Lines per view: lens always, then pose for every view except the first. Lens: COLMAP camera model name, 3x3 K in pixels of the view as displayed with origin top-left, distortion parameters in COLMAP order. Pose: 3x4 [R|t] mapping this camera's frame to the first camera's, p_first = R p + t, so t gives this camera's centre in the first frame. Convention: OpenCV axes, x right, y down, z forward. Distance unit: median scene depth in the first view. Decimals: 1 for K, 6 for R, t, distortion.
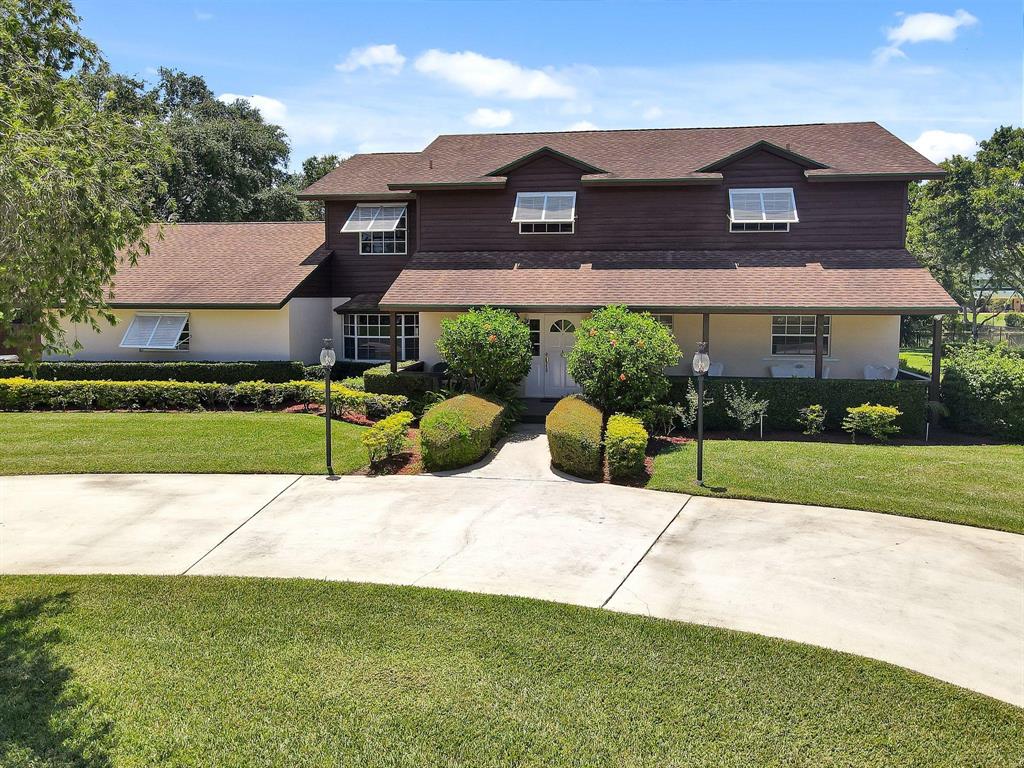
lens RADIAL K [[727.0, 0, 512.0], [0, 727.0, 384.0], [0, 0, 1]] dist [0.007461, 0.001770]
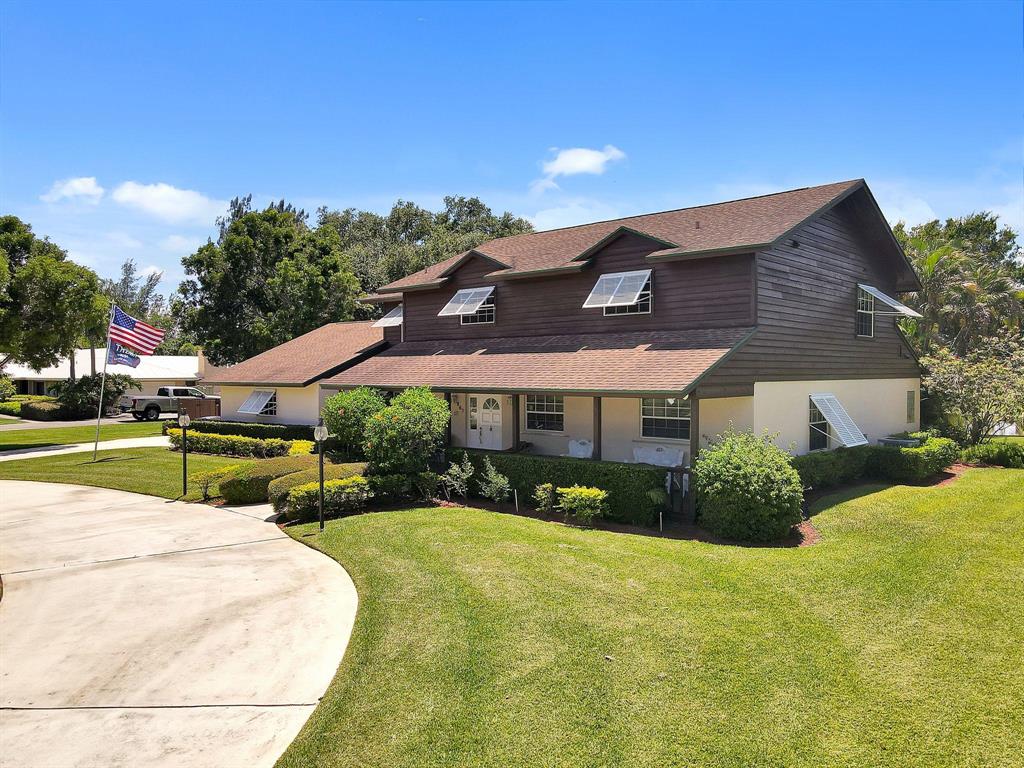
lens RADIAL K [[737.9, 0, 512.0], [0, 737.9, 384.0], [0, 0, 1]] dist [0.052375, 0.001394]
pose [[0.833547, 0.006260, -0.552414, 0.791447], [-0.064732, 0.994155, -0.086409, -0.014915], [0.548644, 0.107784, 0.829079, 0.076132]]
